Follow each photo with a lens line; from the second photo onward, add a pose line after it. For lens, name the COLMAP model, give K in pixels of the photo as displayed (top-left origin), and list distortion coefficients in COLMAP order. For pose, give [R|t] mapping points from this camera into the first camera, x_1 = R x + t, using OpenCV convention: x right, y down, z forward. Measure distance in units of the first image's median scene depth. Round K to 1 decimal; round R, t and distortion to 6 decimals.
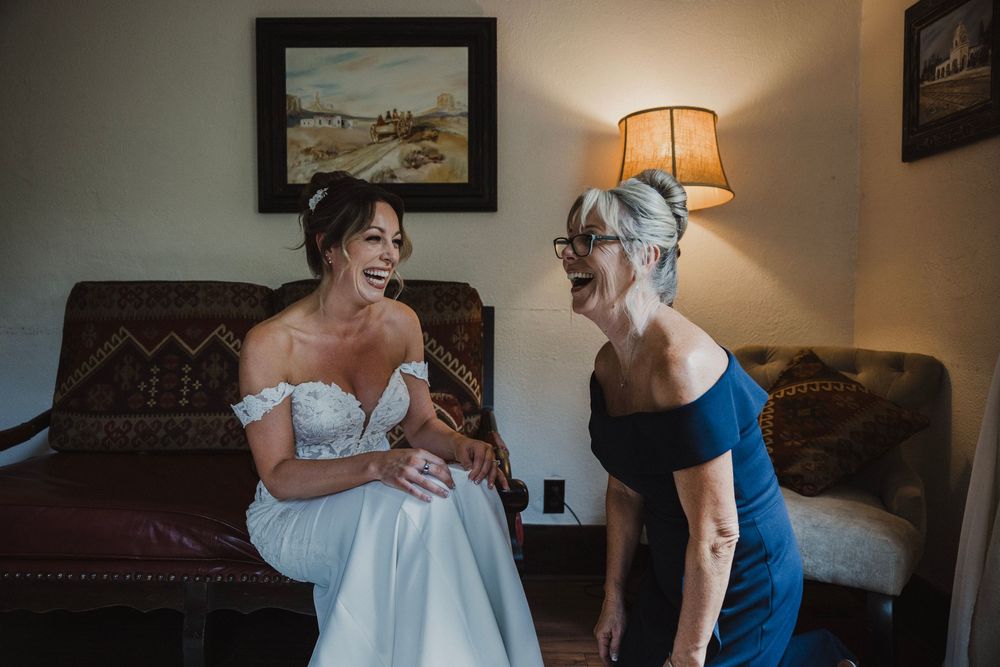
lens RADIAL K [[857.2, 0, 493.9], [0, 857.2, 335.1], [0, 0, 1]] dist [-0.050889, 0.074103]
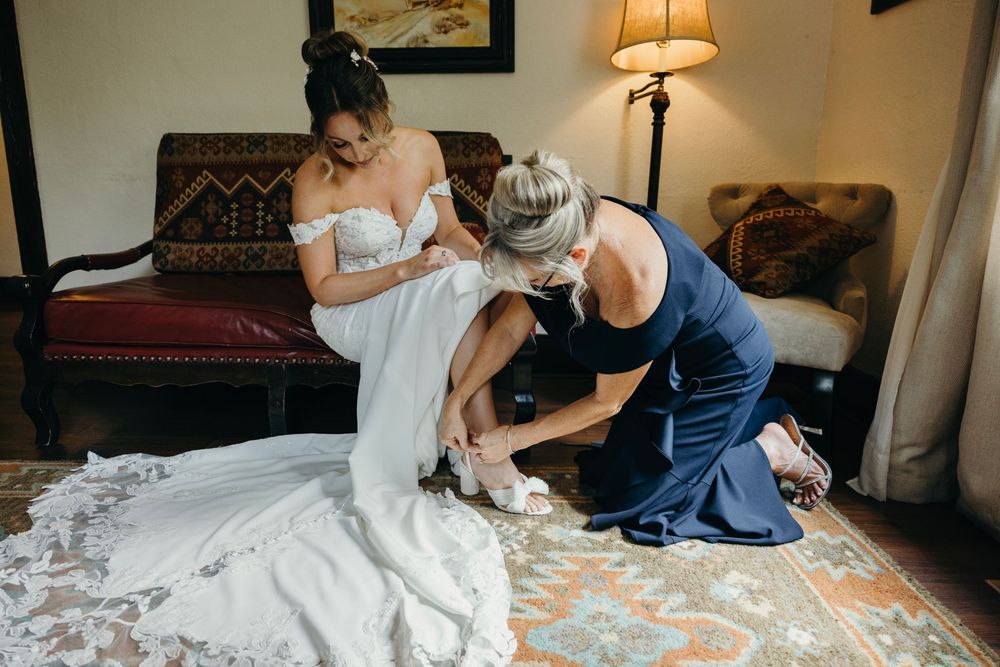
lens RADIAL K [[684.9, 0, 495.6], [0, 684.9, 332.9], [0, 0, 1]] dist [0.007595, -0.005070]
pose [[0.999688, -0.001411, -0.024923, 0.000685], [0.005472, 0.986507, 0.163629, 0.061518], [0.024356, -0.163714, 0.986207, 0.009941]]
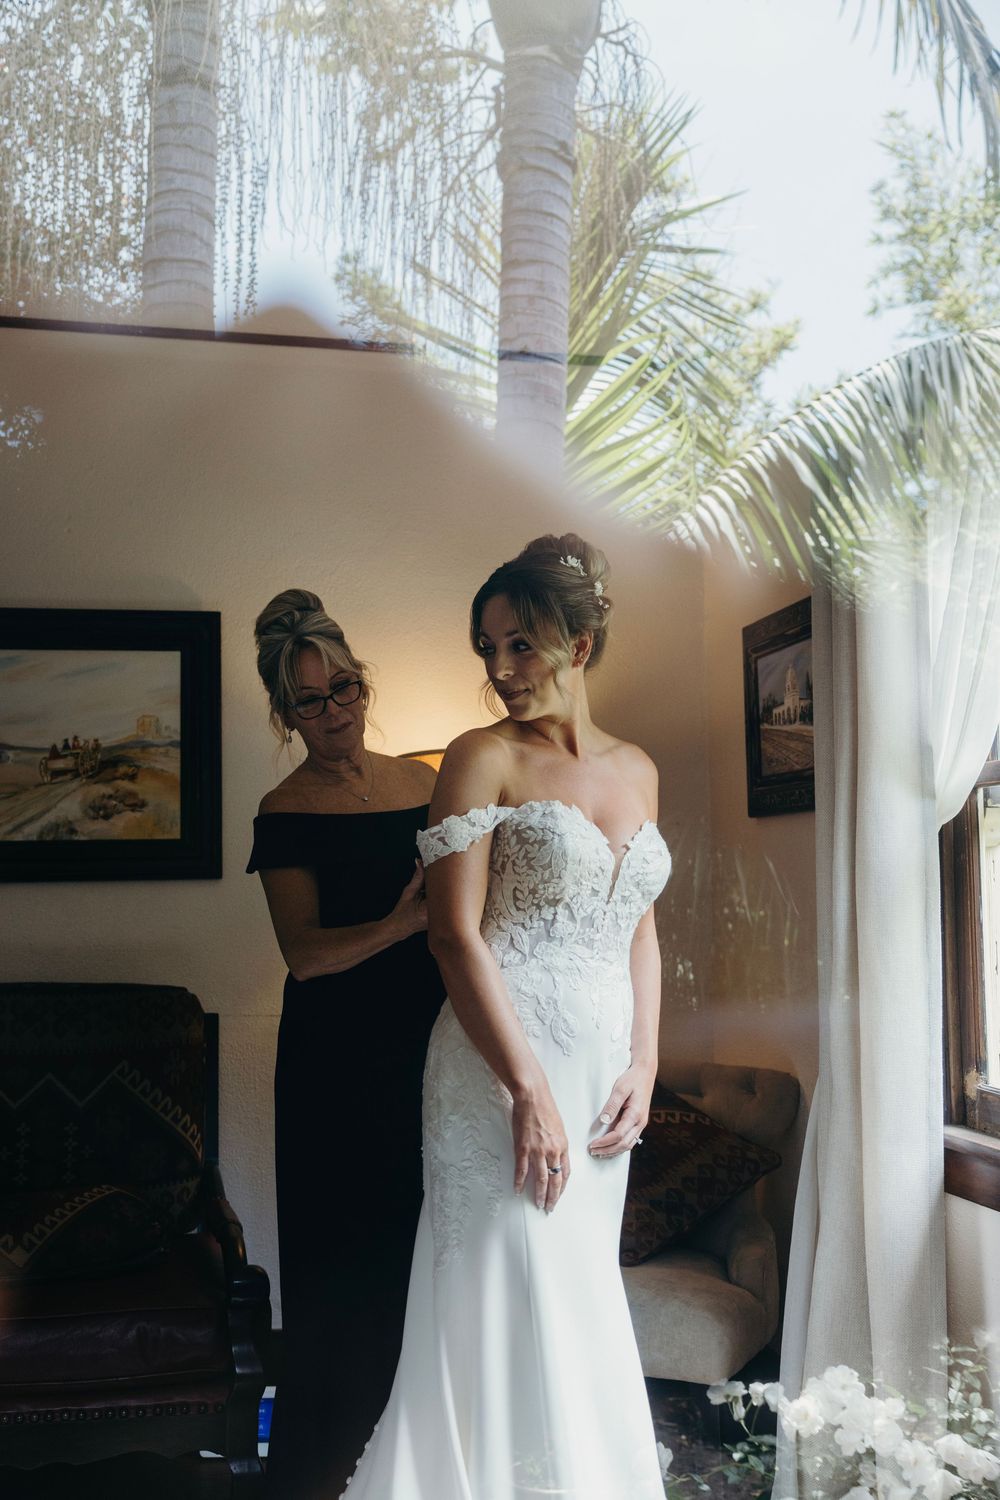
lens RADIAL K [[1655.8, 0, 492.3], [0, 1655.8, 749.3], [0, 0, 1]] dist [0.015554, 0.000000]
pose [[0.984590, -0.004243, 0.174829, -0.017207], [0.026657, 0.991665, -0.126055, -0.077857], [-0.172837, 0.128773, 0.976496, -0.440984]]
